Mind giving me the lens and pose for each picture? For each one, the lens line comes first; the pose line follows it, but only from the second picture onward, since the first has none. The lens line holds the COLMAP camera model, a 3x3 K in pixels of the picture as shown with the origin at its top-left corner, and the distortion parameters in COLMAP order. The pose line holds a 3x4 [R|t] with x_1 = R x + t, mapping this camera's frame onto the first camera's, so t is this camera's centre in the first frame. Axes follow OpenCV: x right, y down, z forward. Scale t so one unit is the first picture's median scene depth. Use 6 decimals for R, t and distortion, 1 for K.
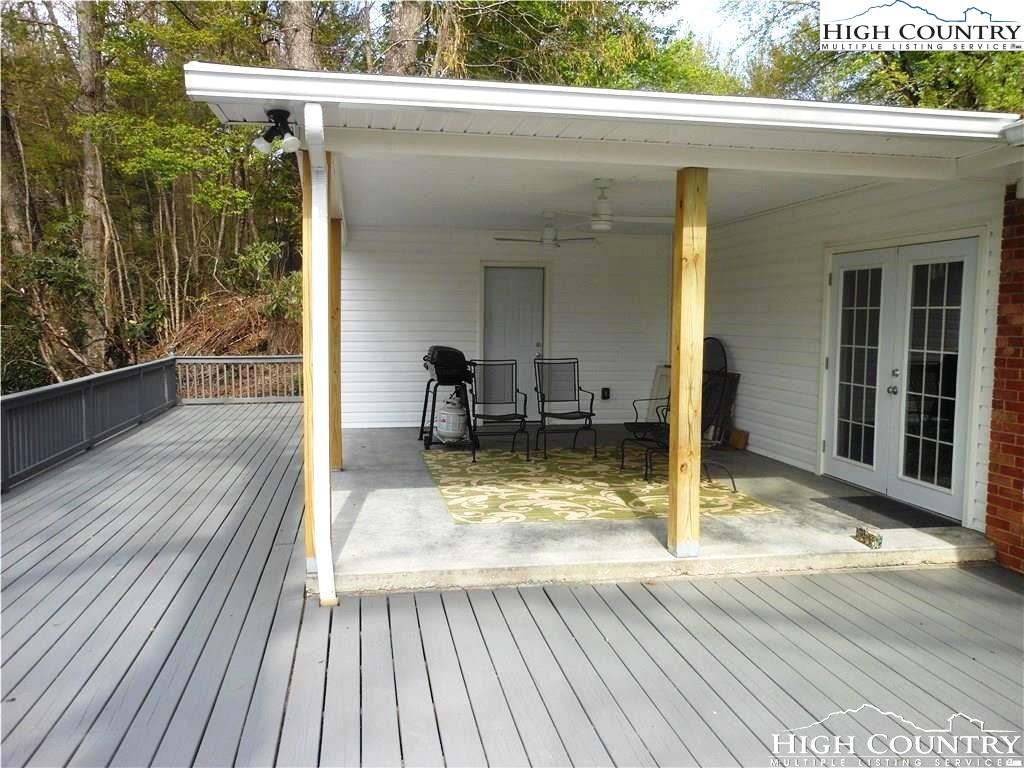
lens RADIAL K [[827.4, 0, 512.0], [0, 827.4, 384.0], [0, 0, 1]] dist [-0.058494, 0.118005]
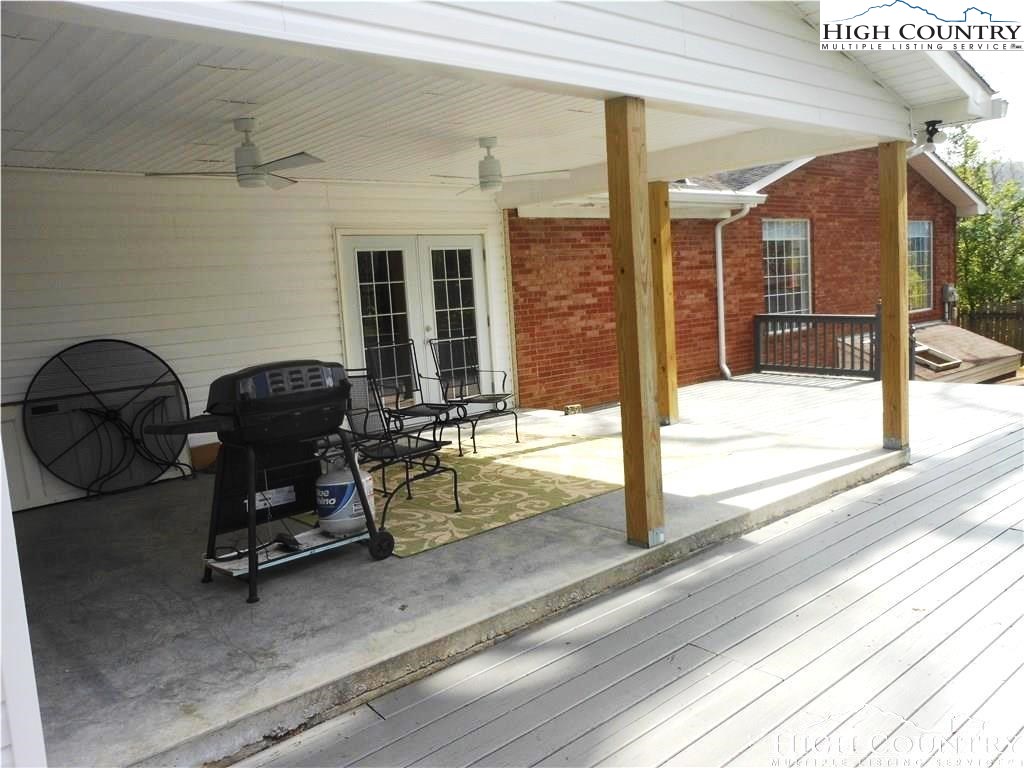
lens RADIAL K [[827.4, 0, 512.0], [0, 827.4, 384.0], [0, 0, 1]] dist [-0.058494, 0.118005]
pose [[-0.532257, -0.072808, 0.843446, -0.844393], [0.130495, 0.977332, 0.166714, -0.149926], [-0.836465, 0.198800, -0.510690, 1.783505]]
